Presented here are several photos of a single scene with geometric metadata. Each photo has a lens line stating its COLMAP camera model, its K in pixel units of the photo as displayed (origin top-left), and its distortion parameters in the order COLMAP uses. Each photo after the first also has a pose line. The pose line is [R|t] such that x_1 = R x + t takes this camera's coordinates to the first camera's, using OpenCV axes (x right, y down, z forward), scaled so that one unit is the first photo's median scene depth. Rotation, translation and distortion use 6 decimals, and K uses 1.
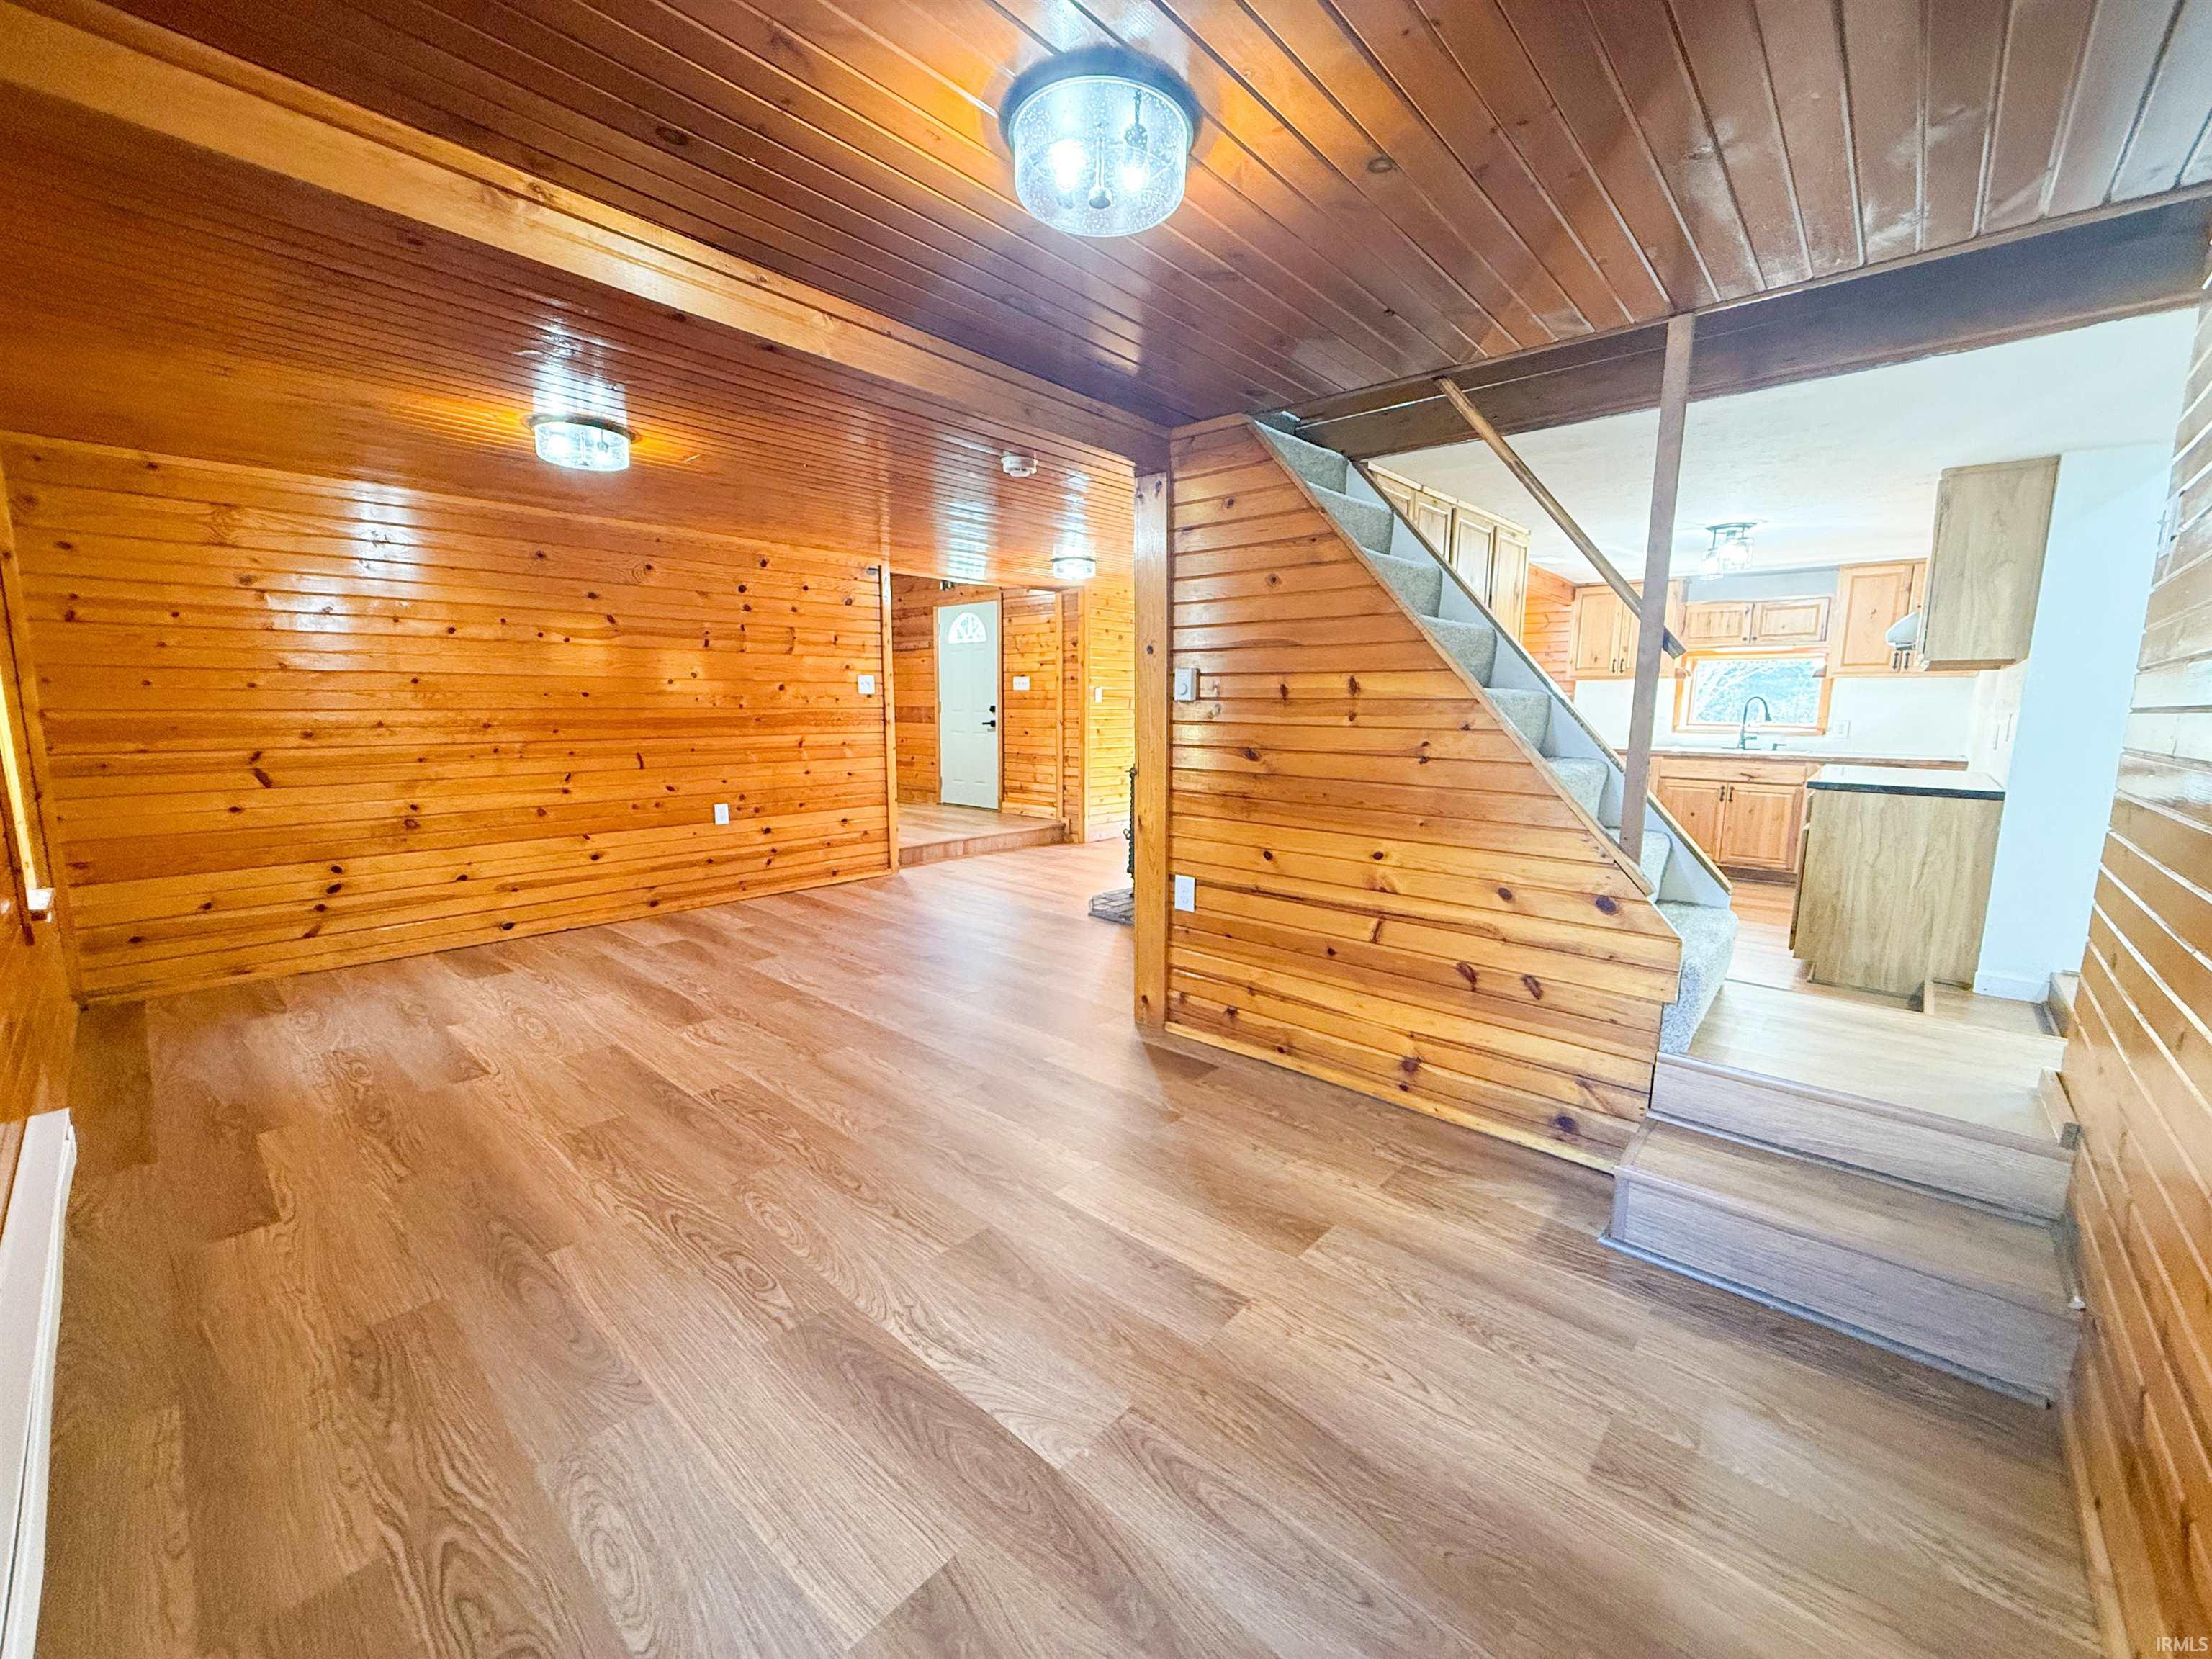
lens RADIAL K [[883.7, 0, 1102.0], [0, 883.7, 834.9], [0, 0, 1]] dist [-0.002163, -0.000418]
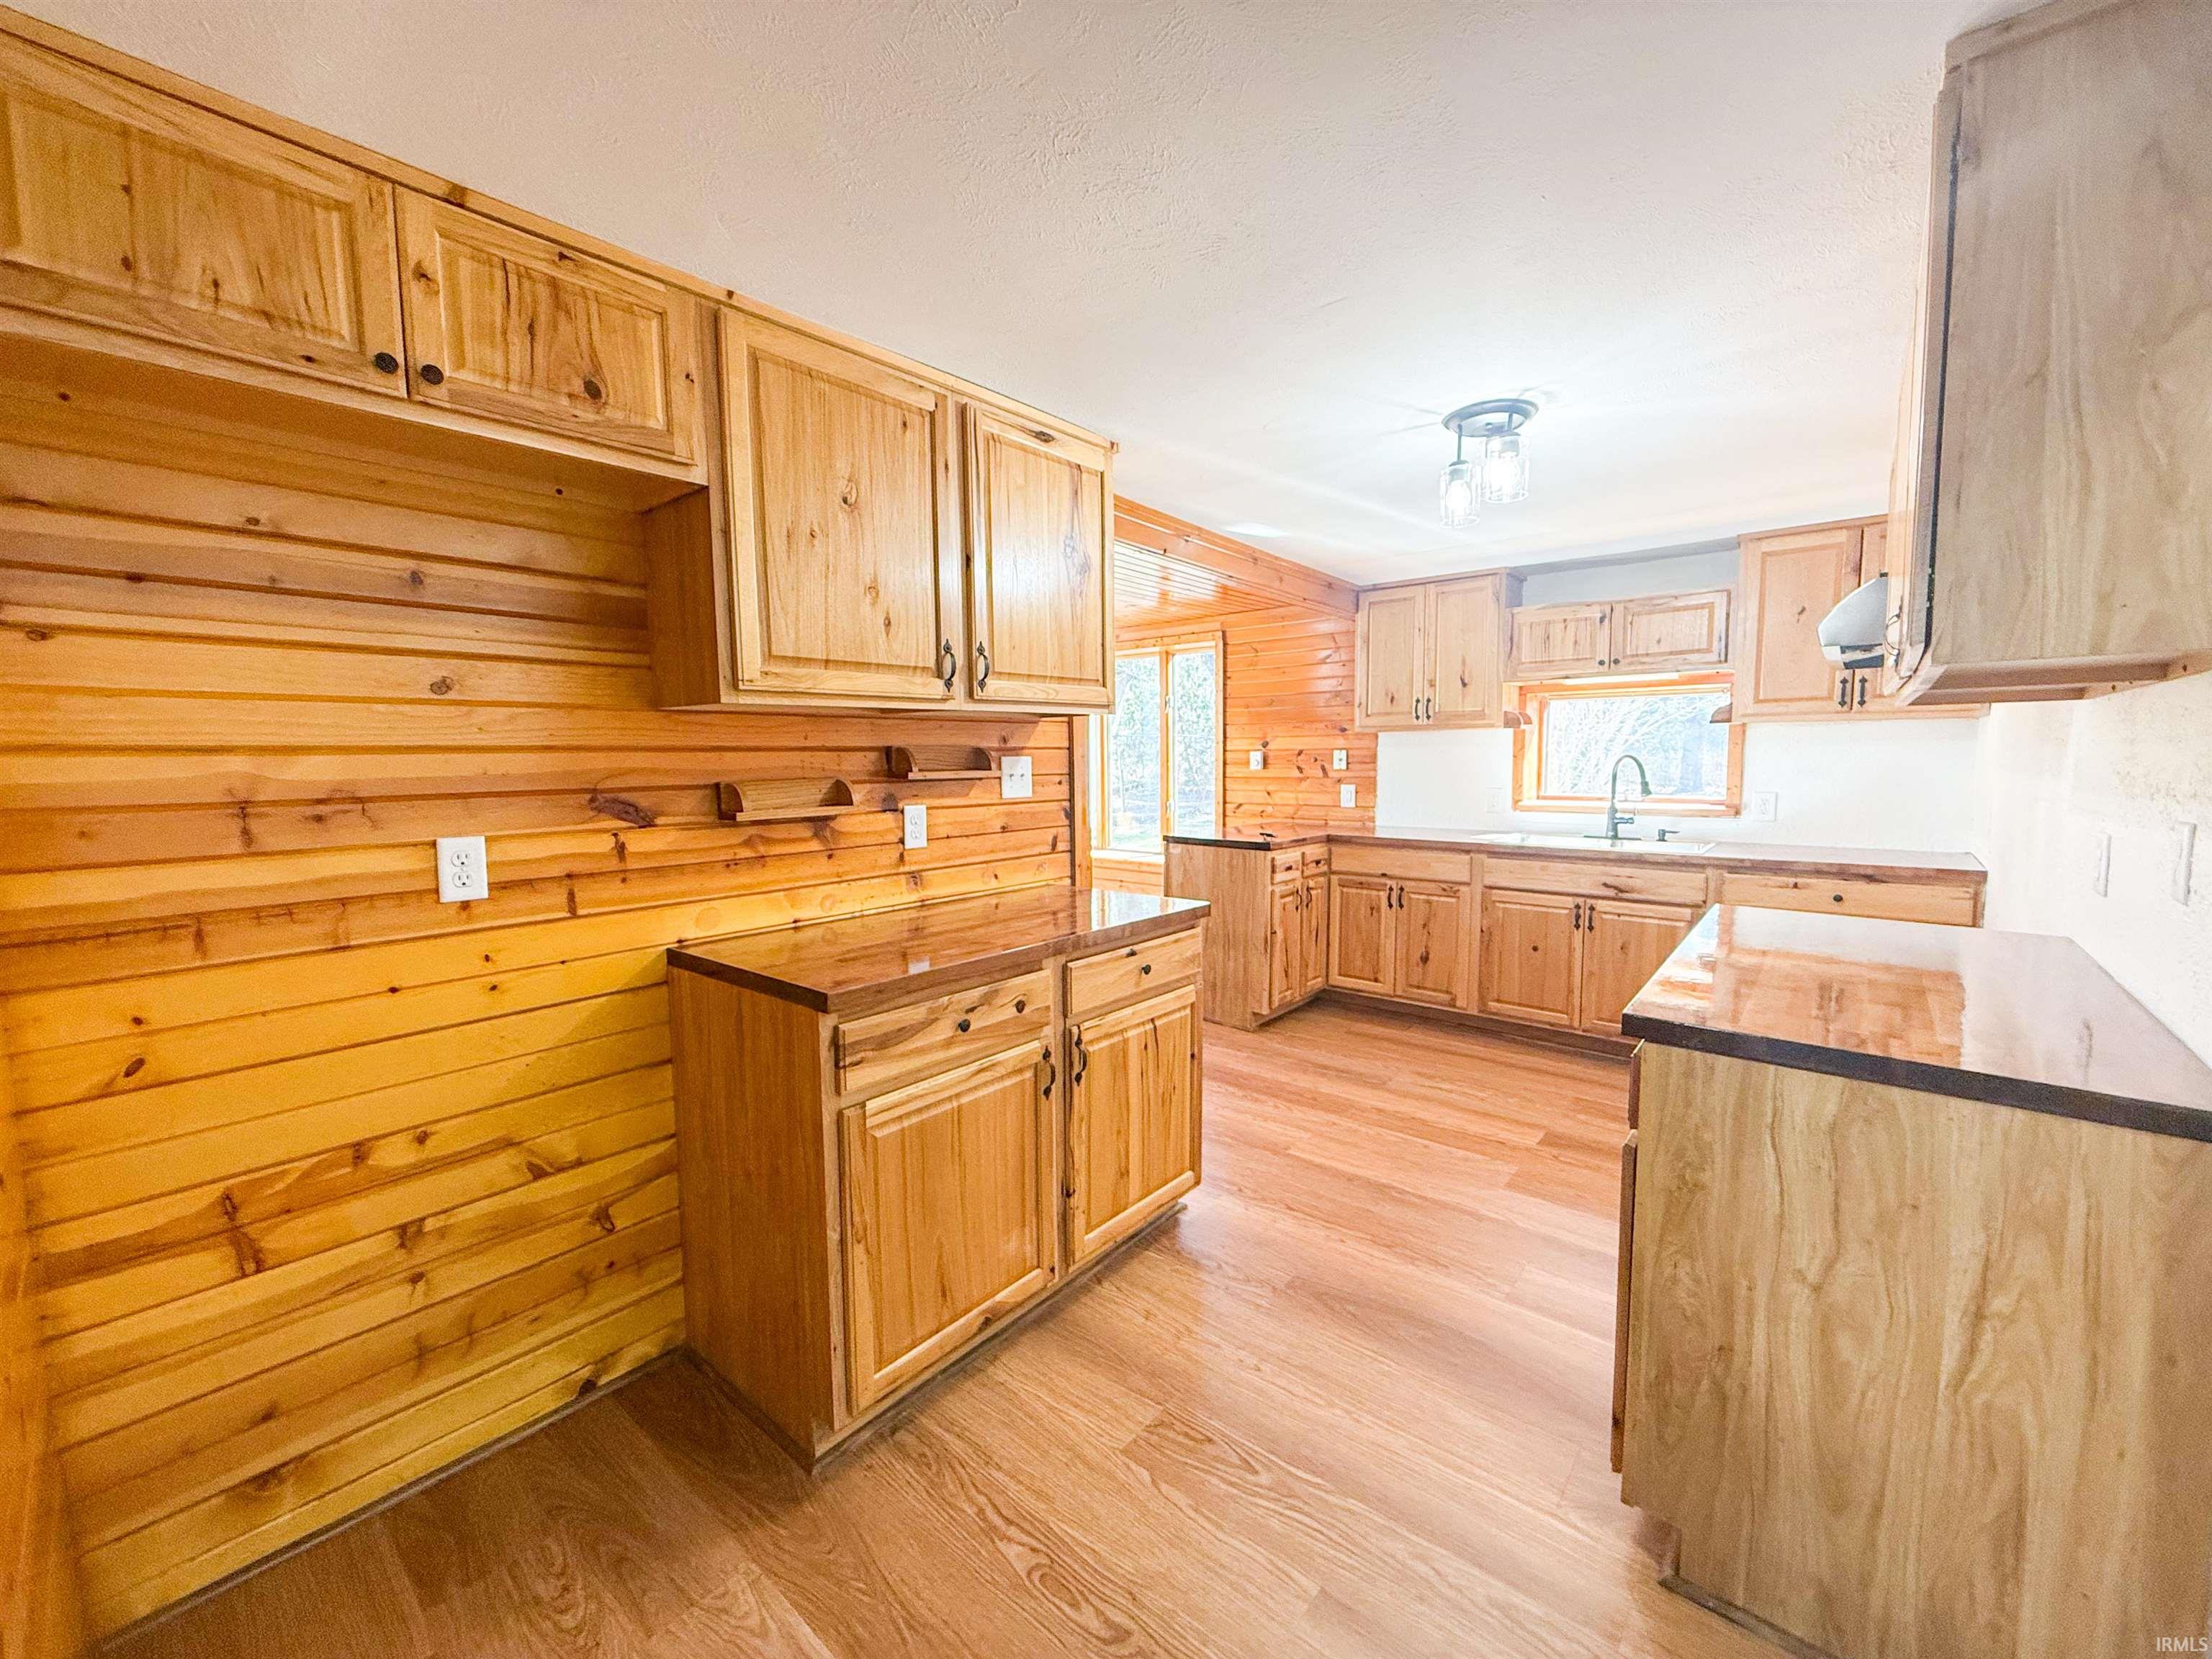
lens RADIAL K [[883.7, 0, 1096.1], [0, 883.7, 829.1], [0, 0, 1]] dist [-0.002163, -0.000418]
pose [[0.999603, -0.017288, 0.022250, 0.377705], [0.018718, 0.997661, -0.065741, -0.075351], [-0.021061, 0.066131, 0.997589, 0.419507]]
